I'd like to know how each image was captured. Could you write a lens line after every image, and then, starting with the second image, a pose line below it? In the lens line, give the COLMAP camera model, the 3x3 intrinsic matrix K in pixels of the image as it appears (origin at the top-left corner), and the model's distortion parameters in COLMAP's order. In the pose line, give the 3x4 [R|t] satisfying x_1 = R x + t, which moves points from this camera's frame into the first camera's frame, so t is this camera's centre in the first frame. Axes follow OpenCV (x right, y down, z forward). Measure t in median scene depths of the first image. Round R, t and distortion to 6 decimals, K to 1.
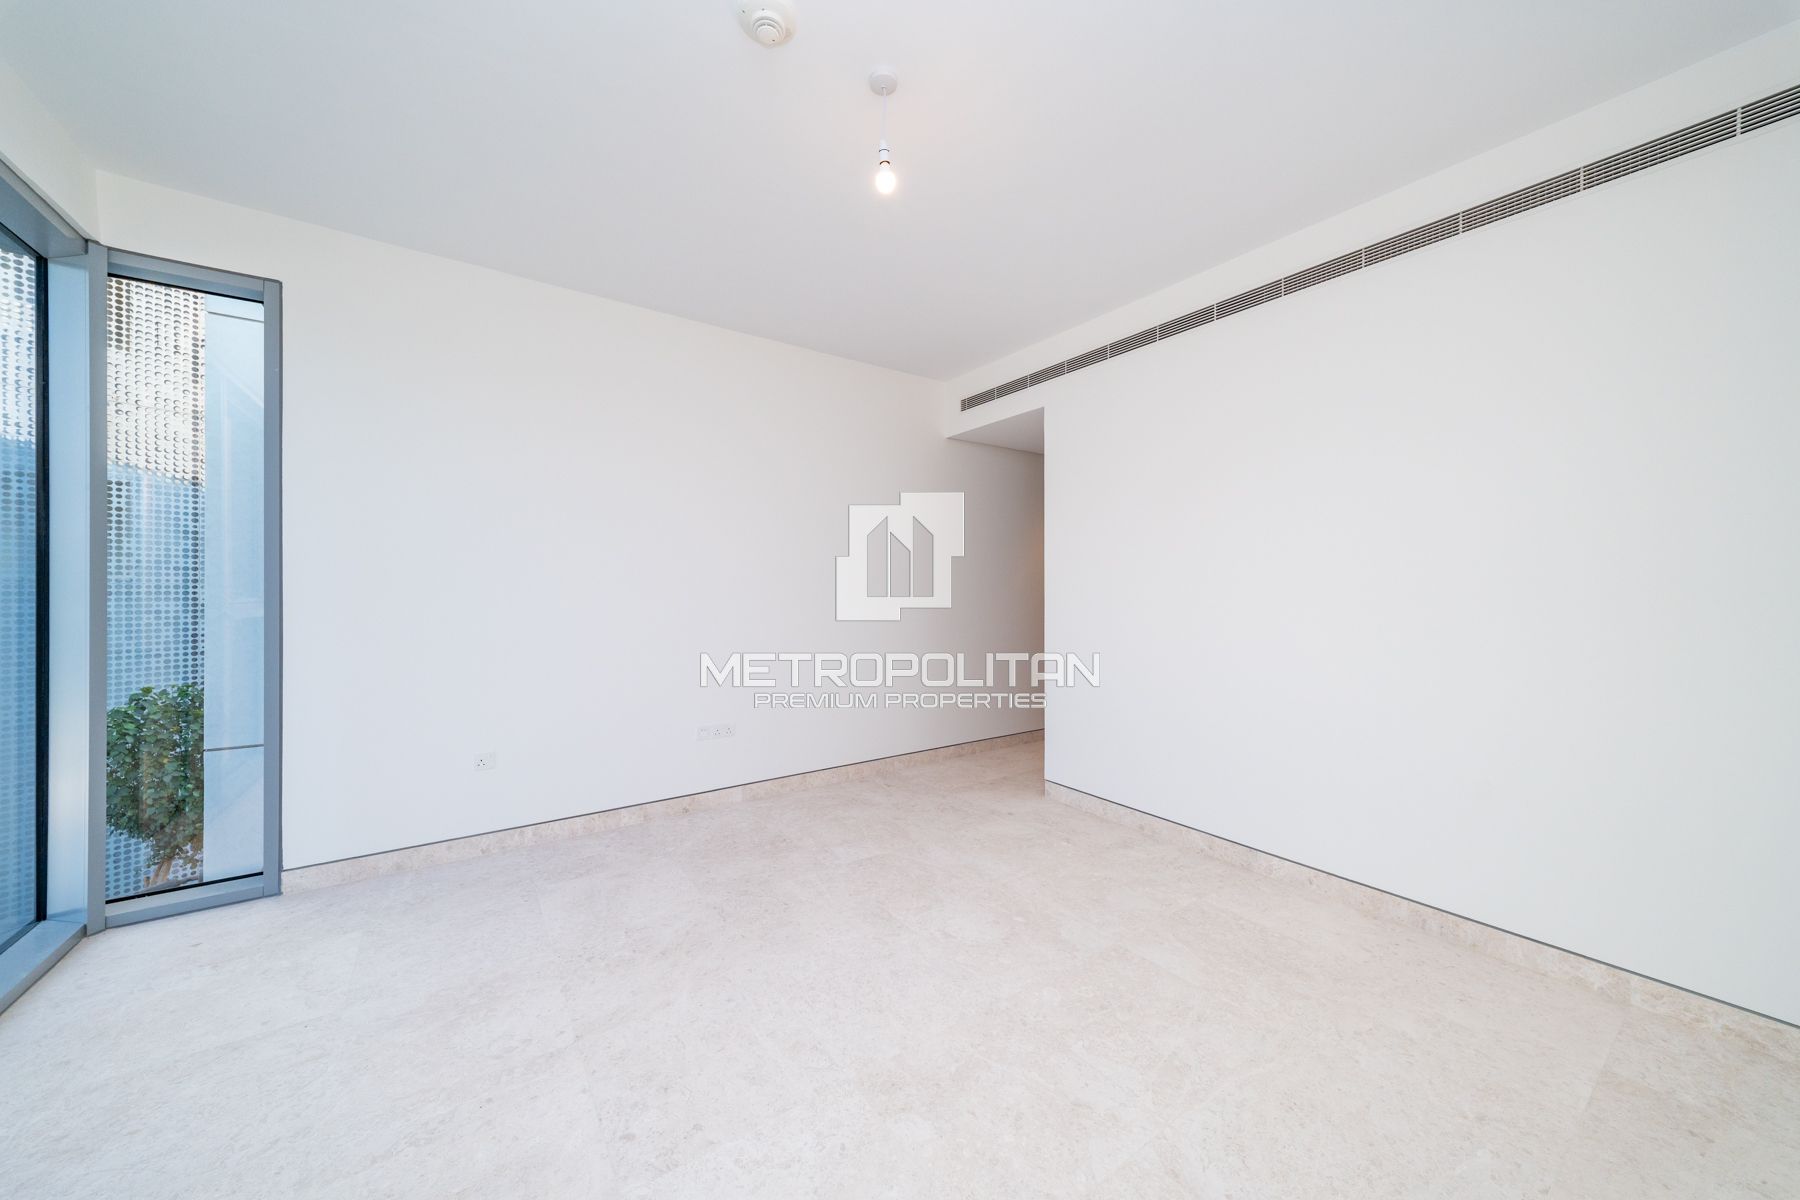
lens RADIAL K [[624.6, 0, 903.1], [0, 624.6, 596.6], [0, 0, 1]] dist [0.009937, -0.001775]
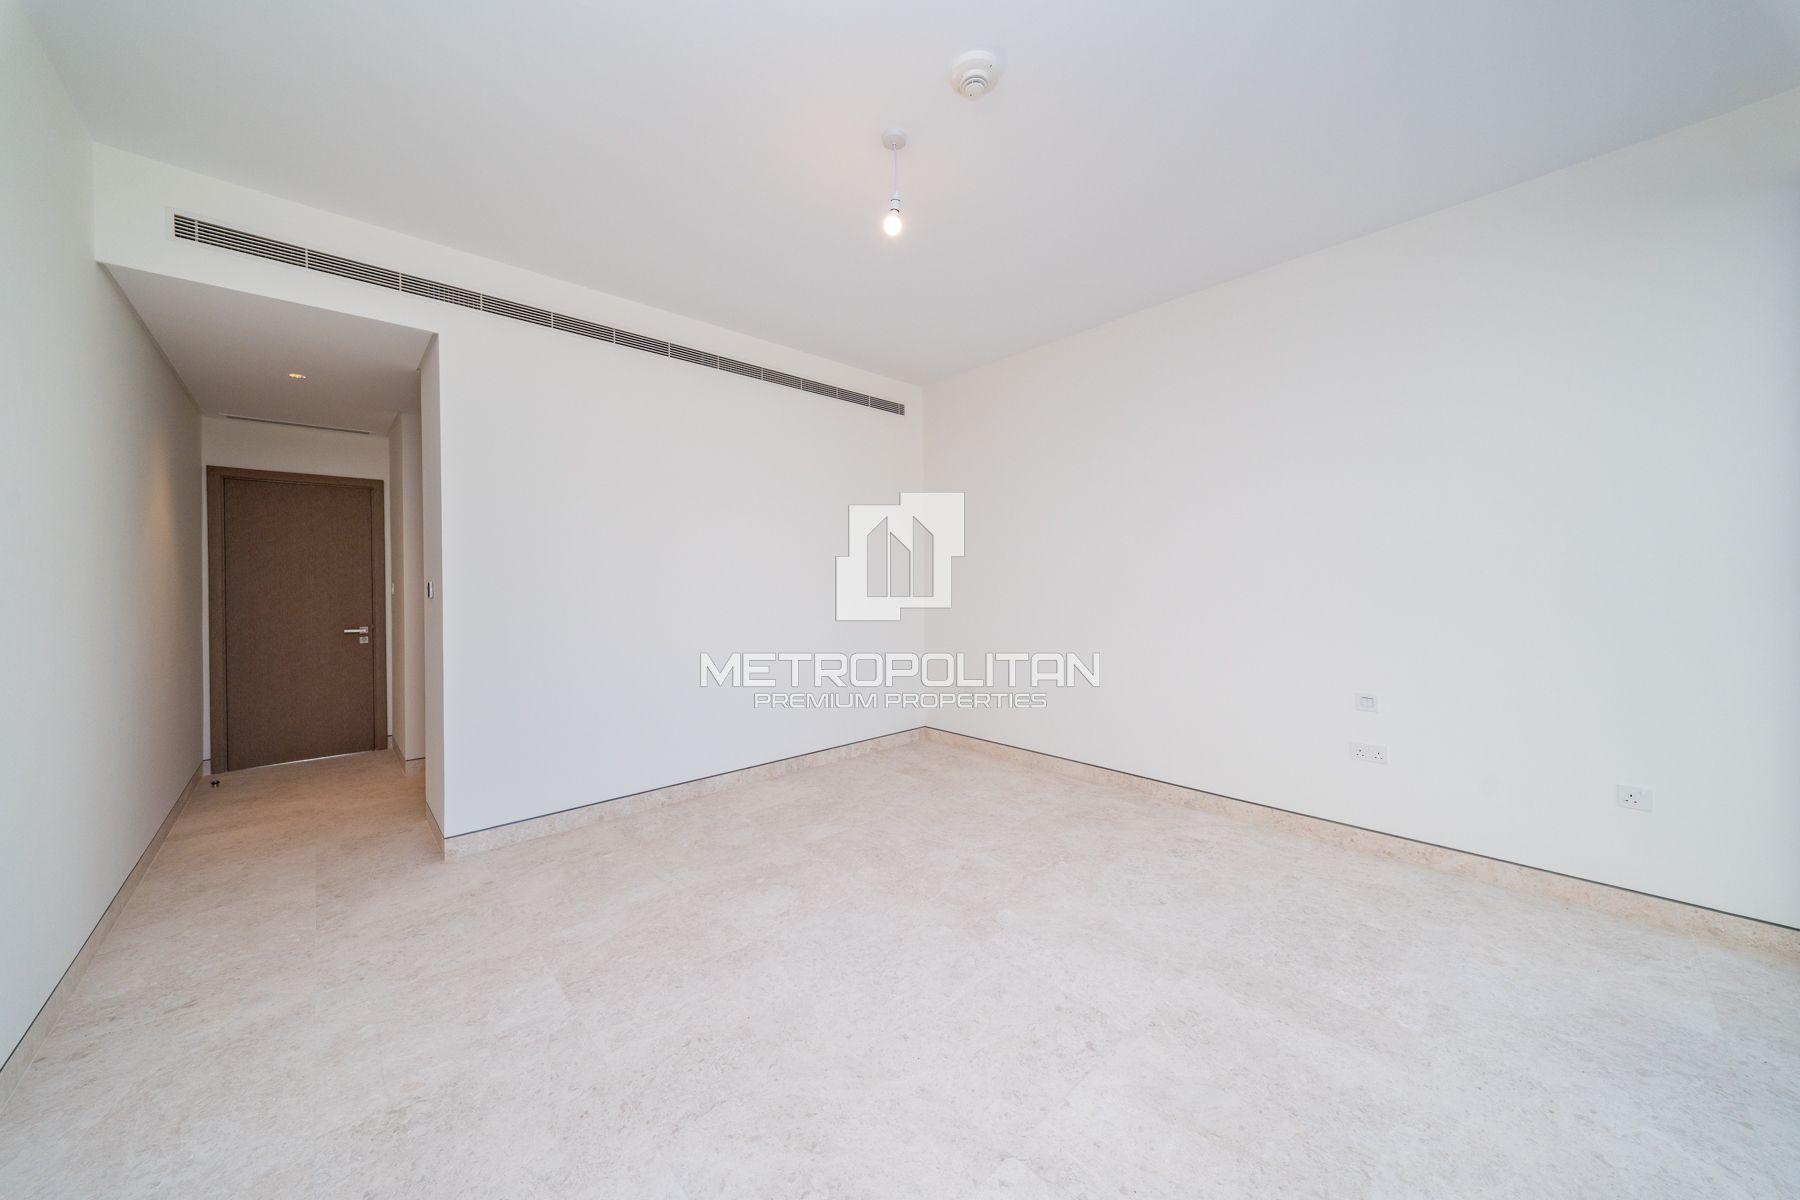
lens RADIAL K [[624.6, 0, 896.4], [0, 624.6, 591.7], [0, 0, 1]] dist [0.009937, -0.001775]
pose [[-0.122573, -0.016099, 0.992329, -0.818587], [0.021909, 0.999581, 0.018923, -0.002646], [-0.992218, 0.024060, -0.122169, 0.790919]]
